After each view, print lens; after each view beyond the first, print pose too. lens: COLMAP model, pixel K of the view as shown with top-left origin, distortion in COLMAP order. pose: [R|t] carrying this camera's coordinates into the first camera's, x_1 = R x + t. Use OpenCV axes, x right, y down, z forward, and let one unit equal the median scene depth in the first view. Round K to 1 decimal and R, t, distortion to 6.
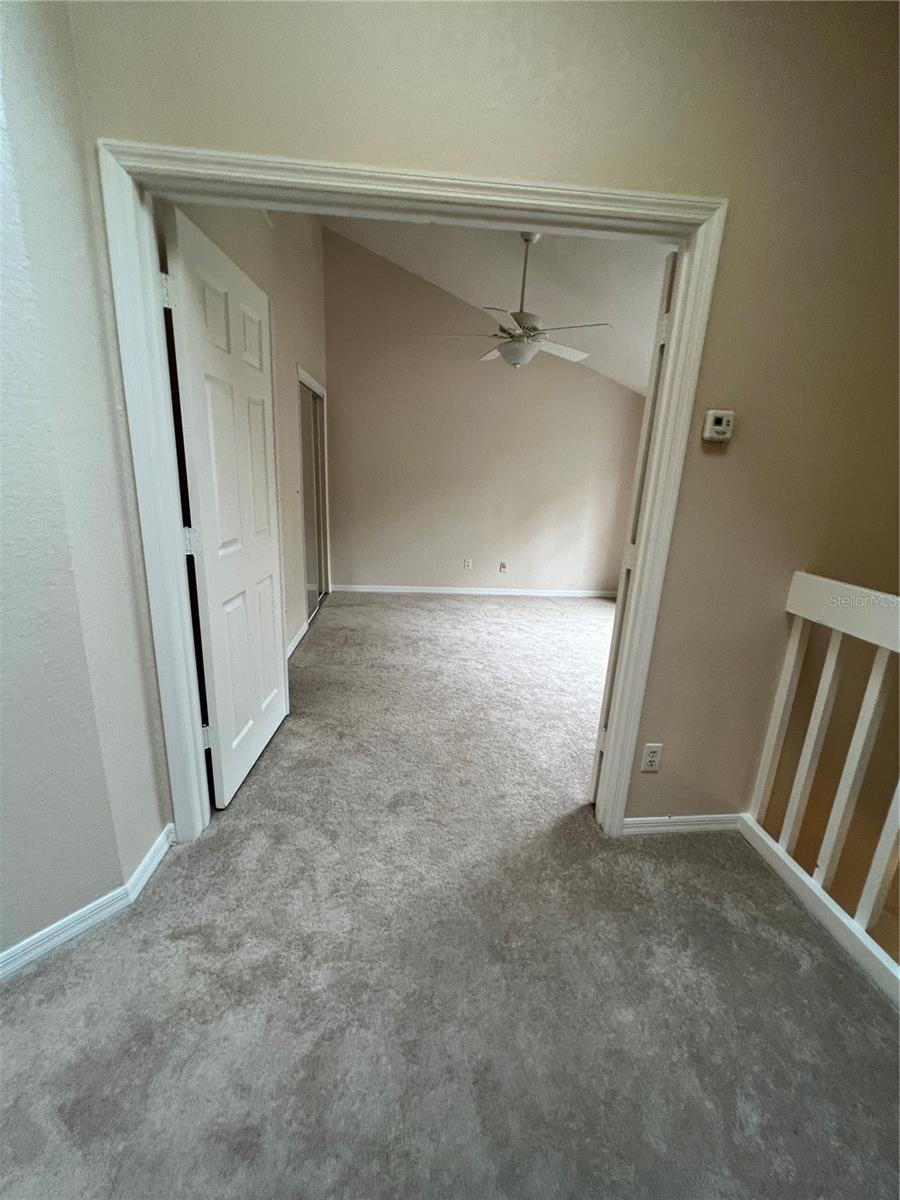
lens RADIAL K [[481.6, 0, 453.8], [0, 481.6, 600.4], [0, 0, 1]] dist [-0.001883, 0.000653]
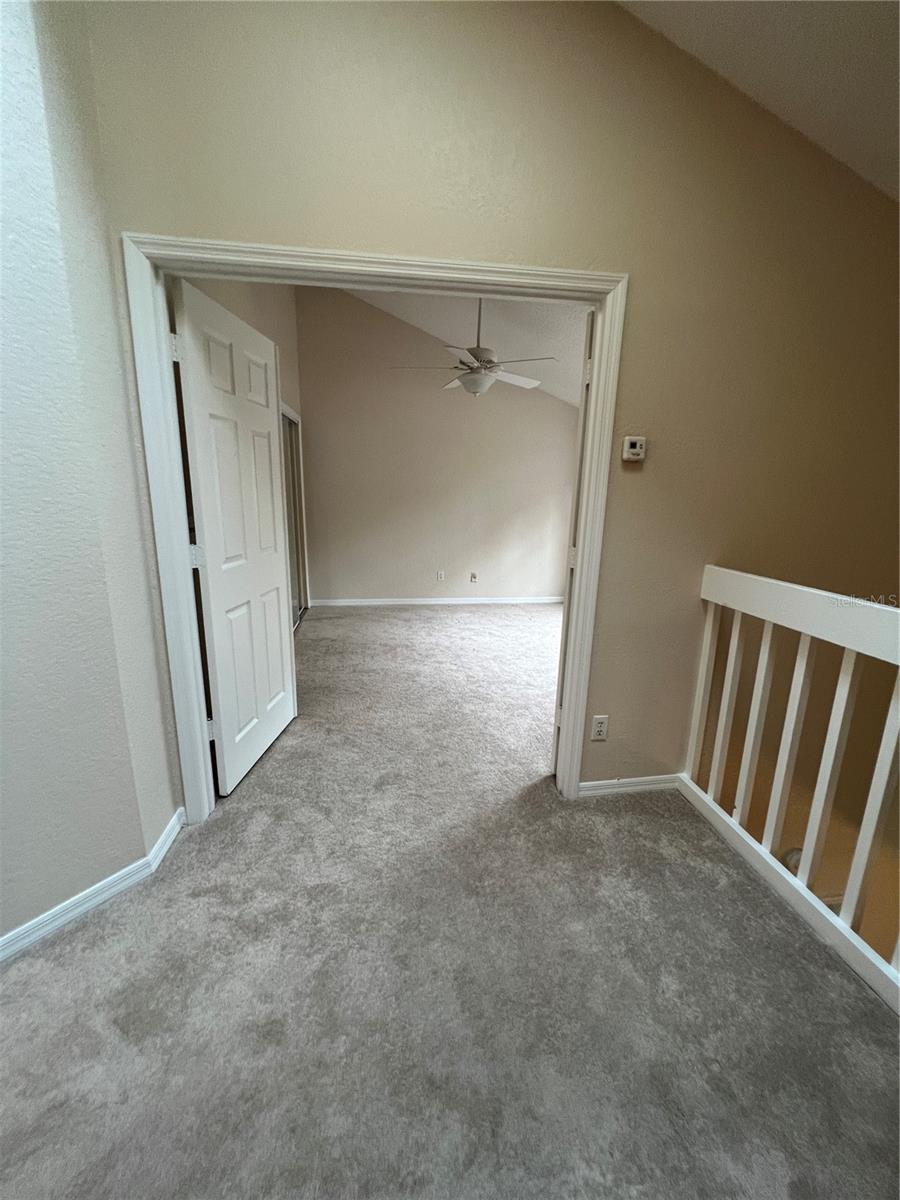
lens RADIAL K [[481.6, 0, 453.8], [0, 481.6, 600.4], [0, 0, 1]] dist [-0.001883, 0.000653]
pose [[0.997997, -0.037696, 0.050808, 0.006352], [0.039311, 0.998740, -0.031181, 0.029573], [-0.049569, 0.033116, 0.998222, -0.125865]]
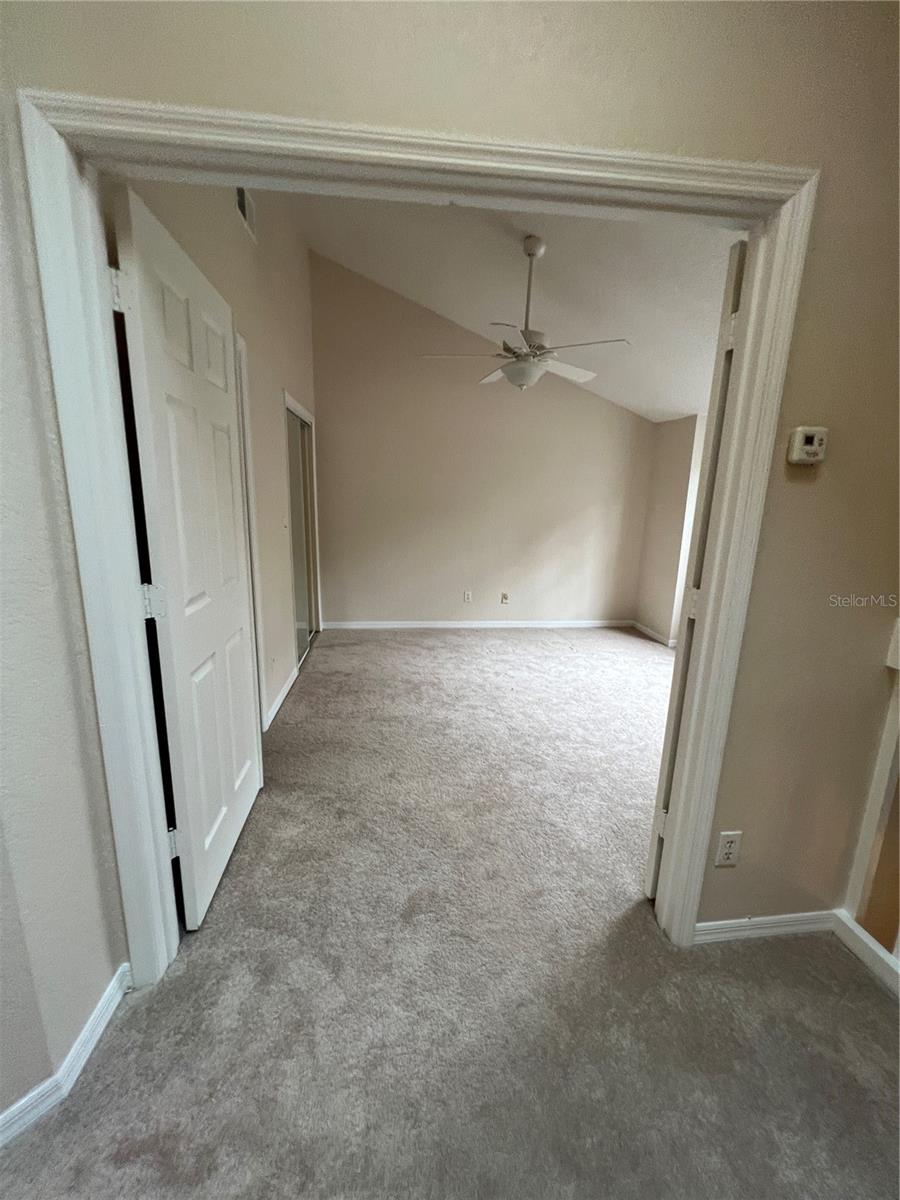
lens RADIAL K [[481.6, 0, 453.8], [0, 481.6, 600.4], [0, 0, 1]] dist [-0.001883, 0.000653]
pose [[0.999384, -0.025945, 0.023637, -0.046230], [0.027081, 0.998428, -0.049082, -0.049431], [-0.022326, 0.049692, 0.998515, 0.136240]]
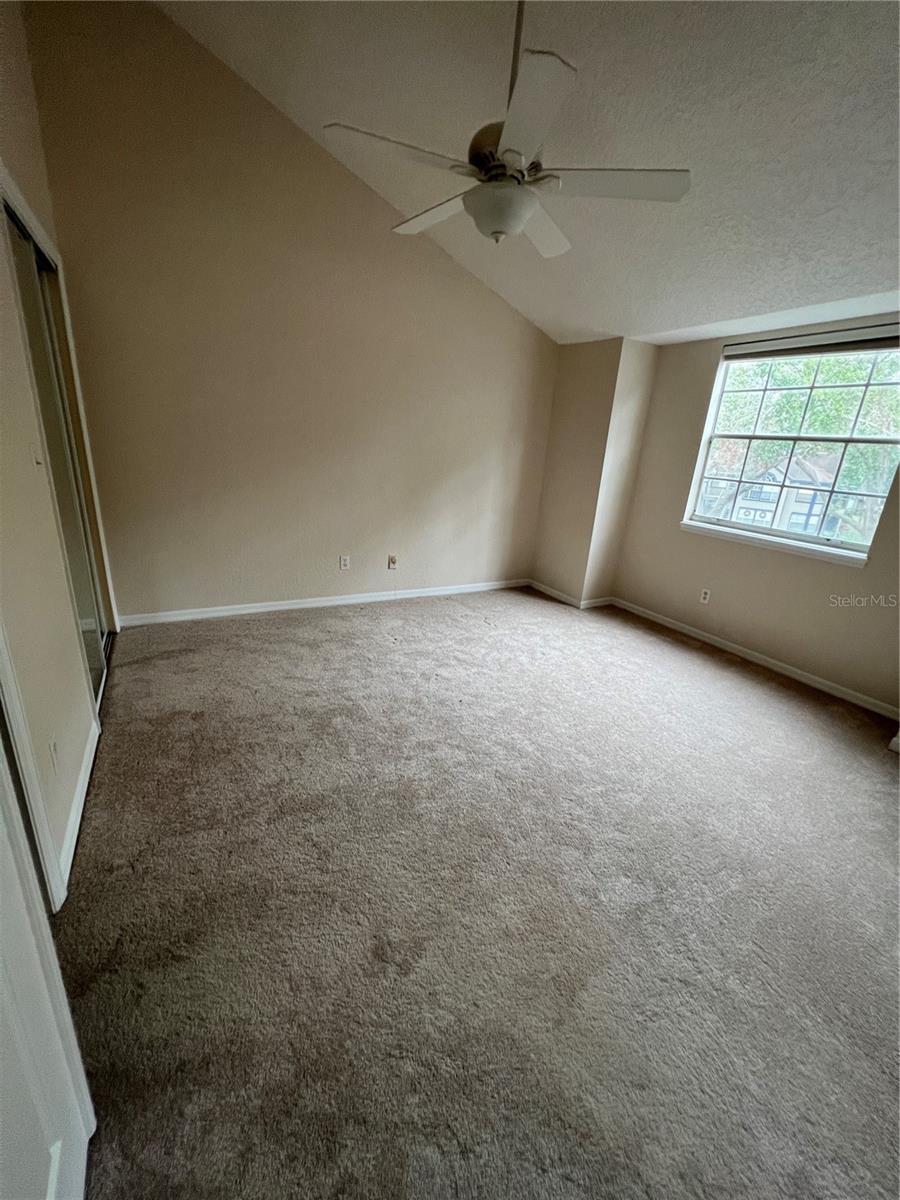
lens RADIAL K [[481.6, 0, 453.8], [0, 481.6, 600.4], [0, 0, 1]] dist [-0.001883, 0.000653]
pose [[0.909189, -0.111994, 0.401039, -0.259303], [0.079328, 0.992098, 0.097209, -0.174229], [-0.408757, -0.056568, 0.910889, 0.667586]]
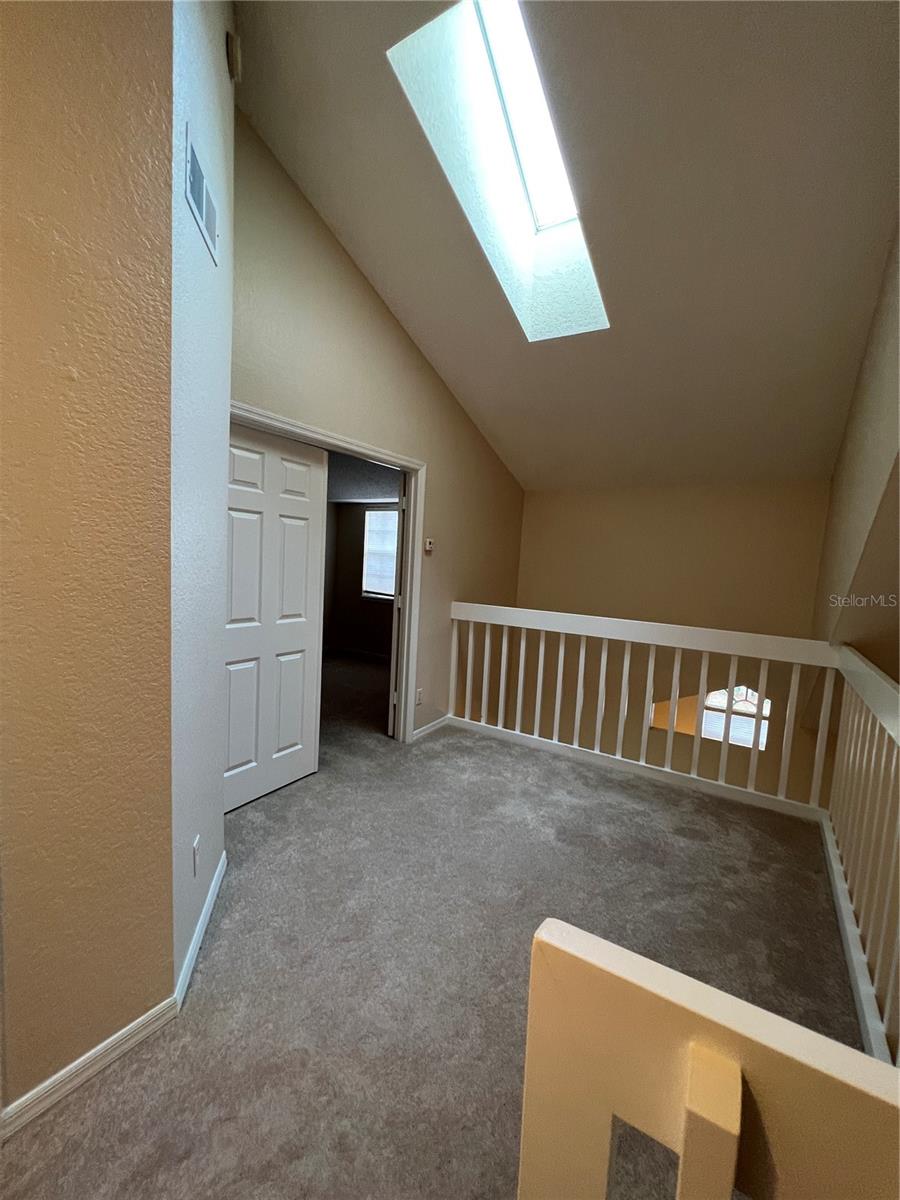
lens RADIAL K [[482.8, 0, 452.8], [0, 482.8, 600.6], [0, 0, 1]] dist [-0.000994, 0.000264]
pose [[0.609154, -0.081989, 0.788802, -0.845684], [0.182479, 0.982444, -0.038803, 0.021735], [-0.771773, 0.167577, 0.613421, -0.347703]]
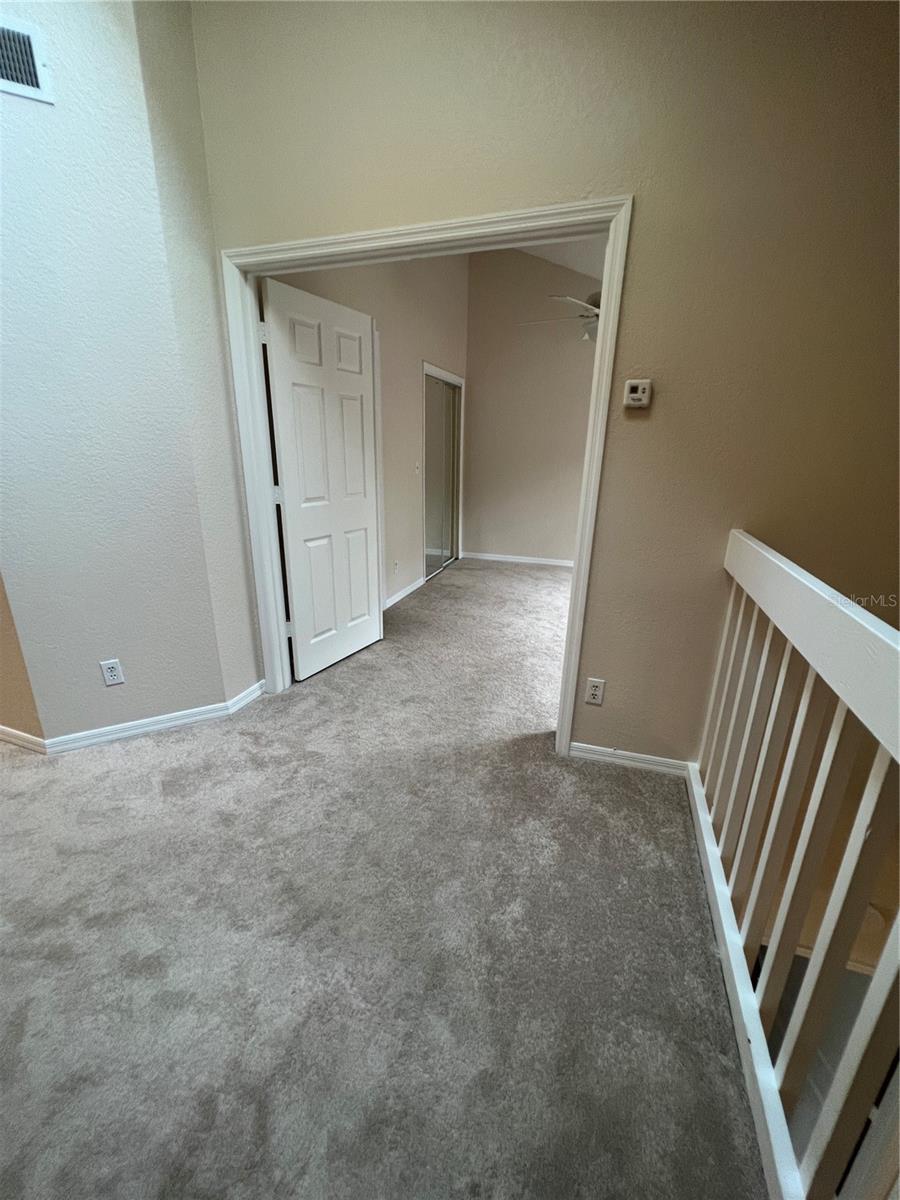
lens RADIAL K [[481.6, 0, 453.8], [0, 481.6, 600.4], [0, 0, 1]] dist [-0.001883, 0.000653]
pose [[0.917823, 0.091947, -0.386194, 0.402141], [-0.078976, 0.995654, 0.049357, 0.062582], [0.389054, -0.014801, 0.921096, -0.135983]]
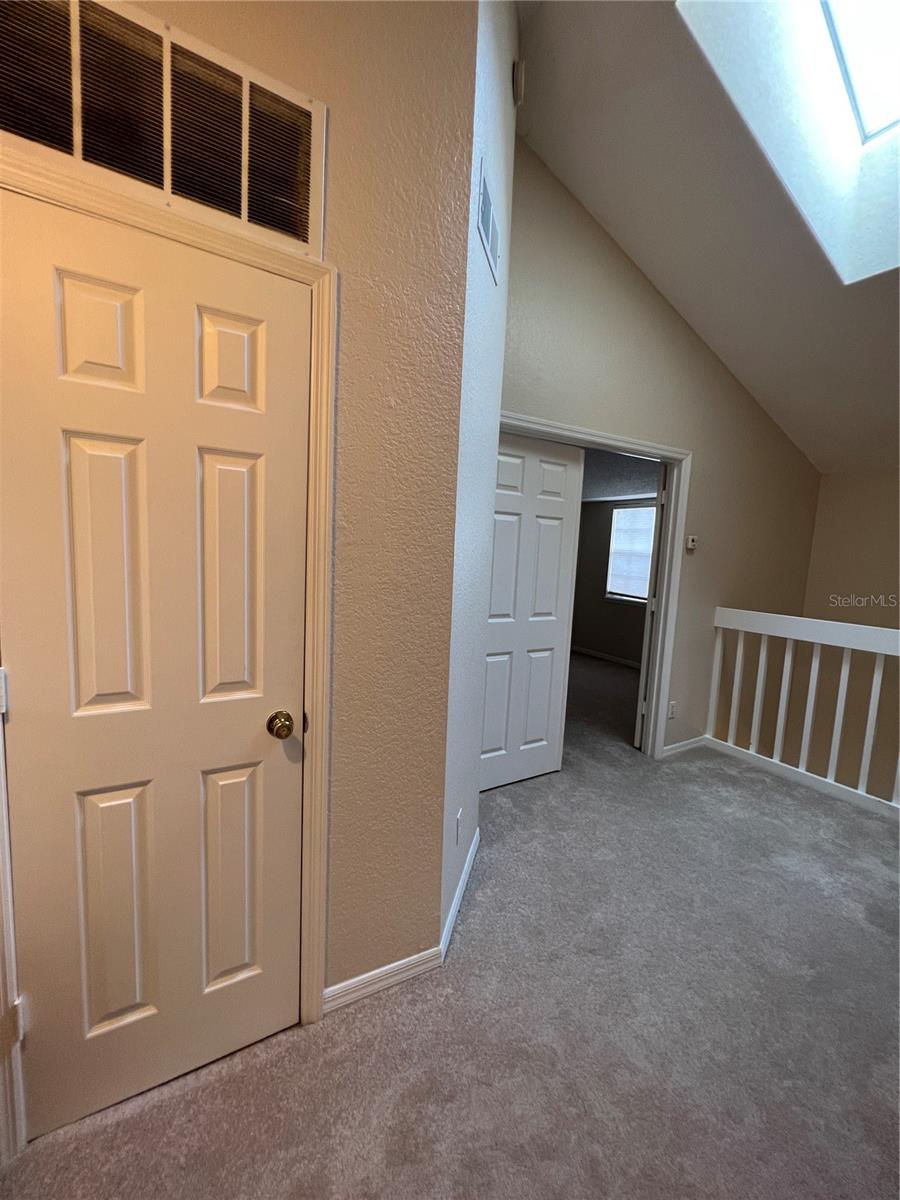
lens RADIAL K [[481.6, 0, 453.8], [0, 481.6, 600.4], [0, 0, 1]] dist [-0.001883, 0.000653]
pose [[0.905901, -0.051324, 0.420368, -0.864749], [0.107295, 0.988058, -0.110587, 0.016250], [-0.409672, 0.145284, 0.900589, -0.310684]]
